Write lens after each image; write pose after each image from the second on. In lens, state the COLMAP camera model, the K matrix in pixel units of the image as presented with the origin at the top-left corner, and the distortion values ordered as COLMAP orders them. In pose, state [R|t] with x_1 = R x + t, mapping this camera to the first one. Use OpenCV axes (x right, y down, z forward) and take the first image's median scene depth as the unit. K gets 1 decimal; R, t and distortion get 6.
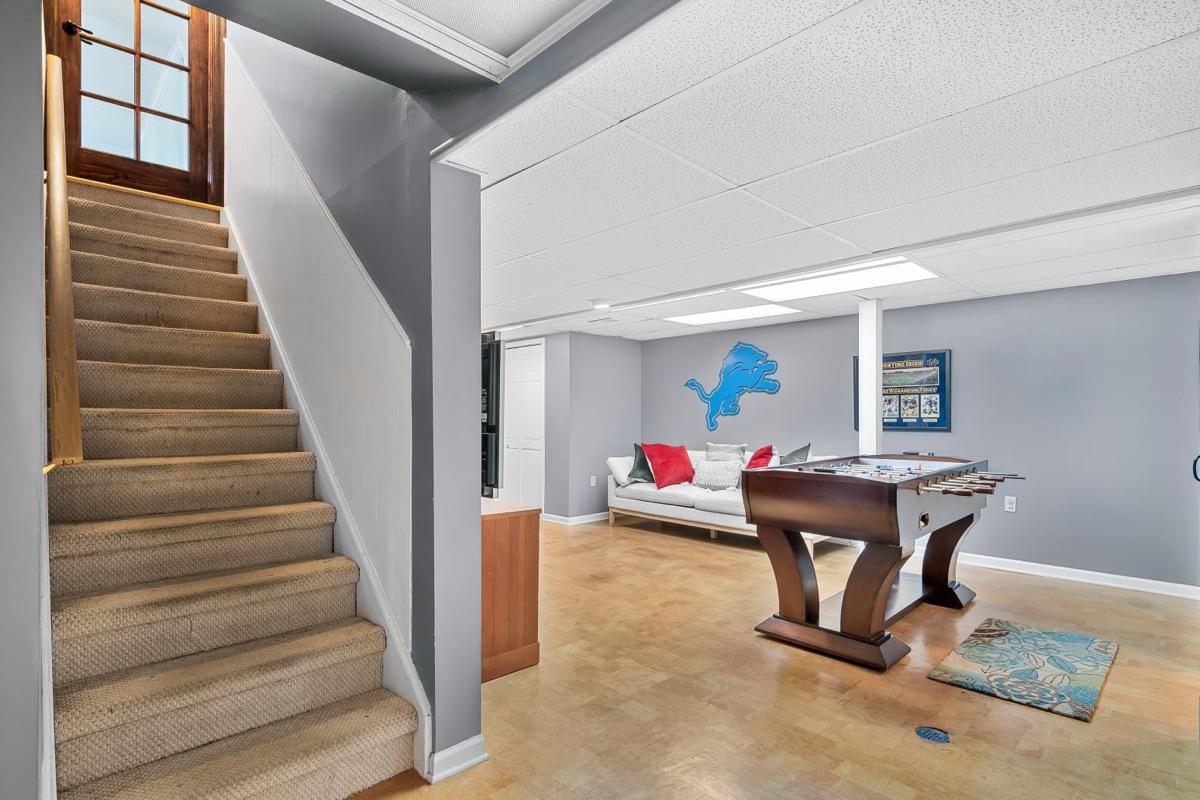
lens RADIAL K [[592.7, 0, 593.0], [0, 592.7, 421.0], [0, 0, 1]] dist [-0.000736, -0.001755]
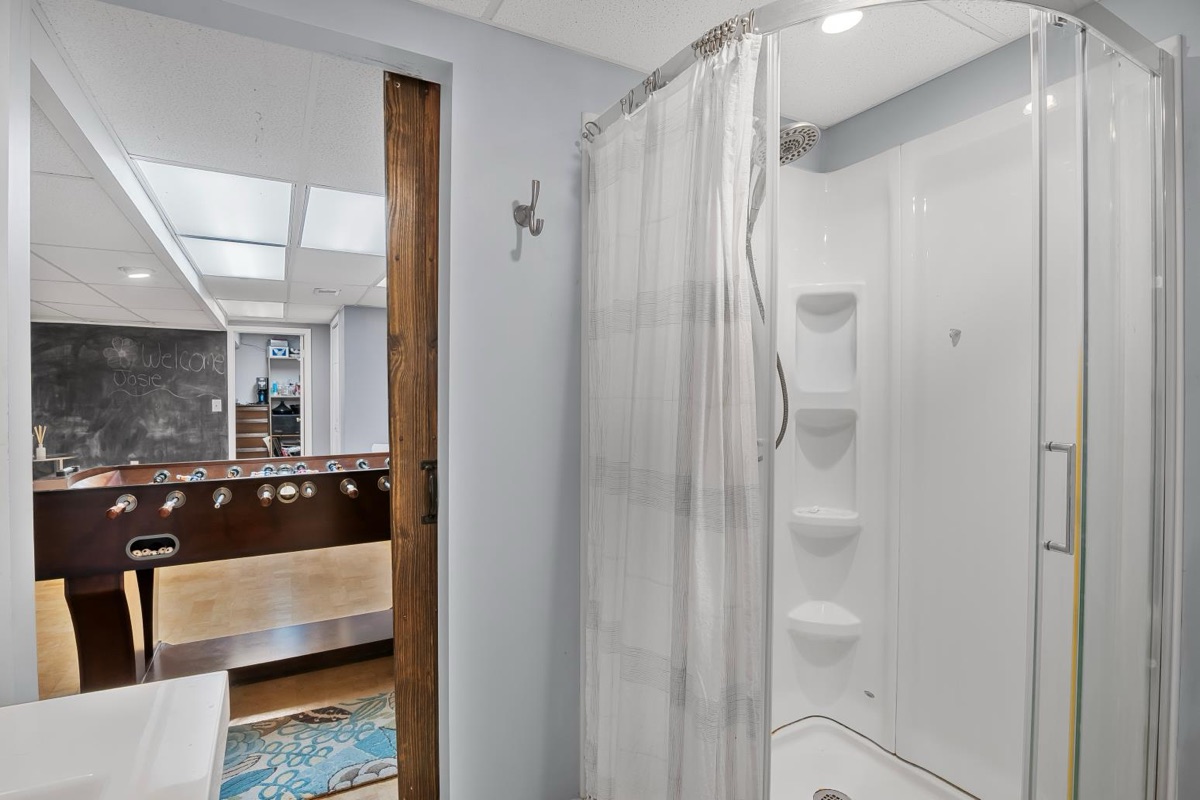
lens RADIAL K [[604.3, 0, 600.0], [0, 604.3, 400.0], [0, 0, 1]] dist [-0.021588, -0.000237]
pose [[0.962423, 0.003175, -0.271535, 0.858682], [-0.002227, 0.999990, 0.003797, -0.012746], [0.271545, -0.003050, 0.962421, 0.299785]]
